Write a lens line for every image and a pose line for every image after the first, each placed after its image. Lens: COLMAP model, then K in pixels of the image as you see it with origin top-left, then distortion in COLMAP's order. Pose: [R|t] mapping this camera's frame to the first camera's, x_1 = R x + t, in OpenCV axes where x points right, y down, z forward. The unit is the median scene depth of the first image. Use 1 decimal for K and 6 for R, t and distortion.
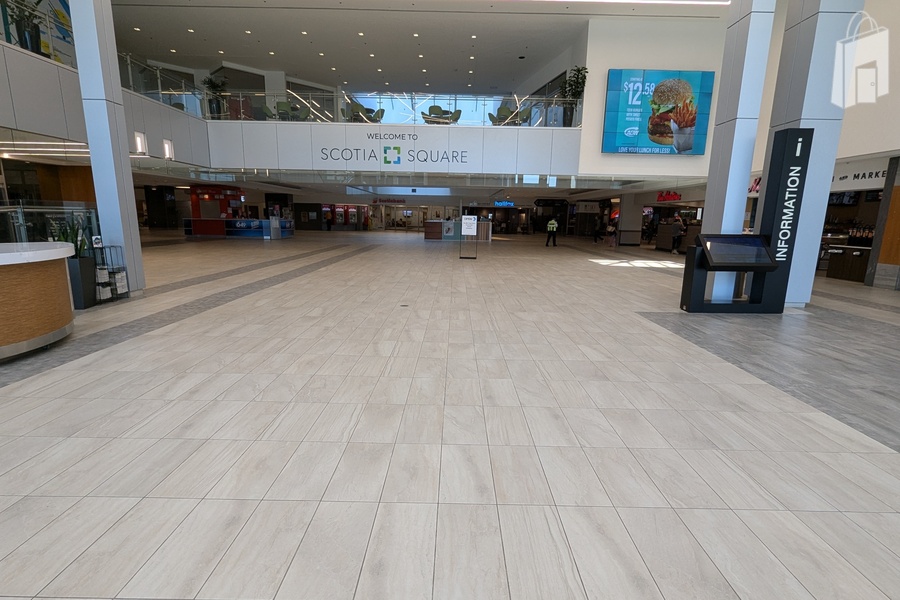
lens RADIAL K [[440.9, 0, 455.9], [0, 440.9, 302.9], [0, 0, 1]] dist [-0.002238, -0.000781]
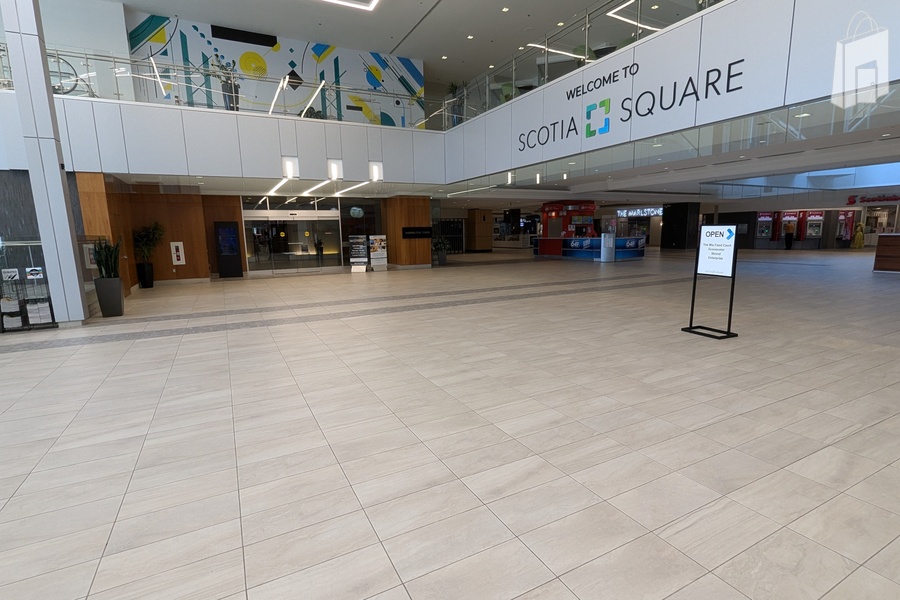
lens RADIAL K [[440.9, 0, 454.5], [0, 440.9, 302.3], [0, 0, 1]] dist [-0.002238, -0.000781]
pose [[0.465193, 0.110962, -0.878227, 0.267913], [-0.140107, 0.988836, 0.050723, -0.117910], [0.874051, 0.099450, 0.475546, 0.617143]]
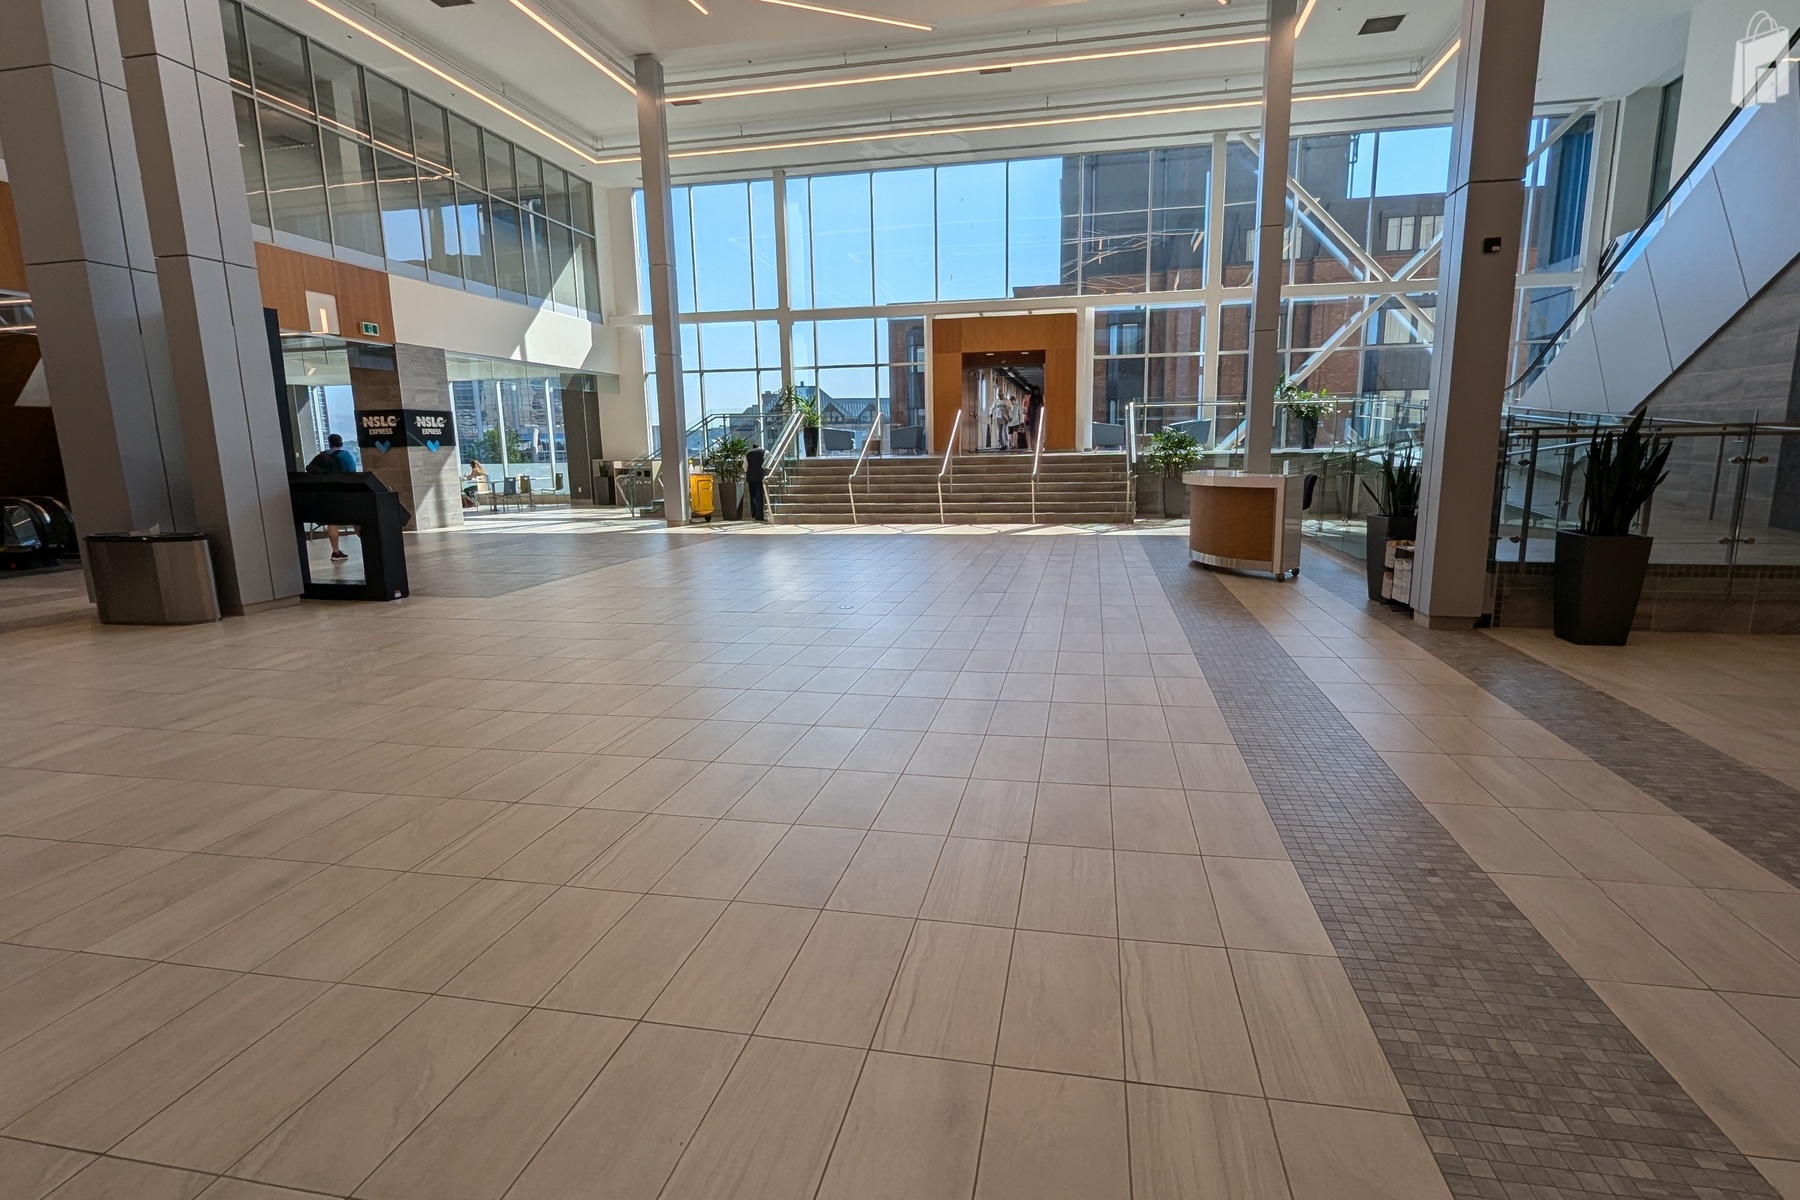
lens RADIAL K [[881.8, 0, 925.8], [0, 881.8, 611.2], [0, 0, 1]] dist [-0.002238, -0.000781]
pose [[-0.981314, -0.038094, 0.188603, -0.189918], [0.034902, 0.928705, 0.369174, -0.180788], [-0.189220, 0.368858, -0.910022, 0.914976]]
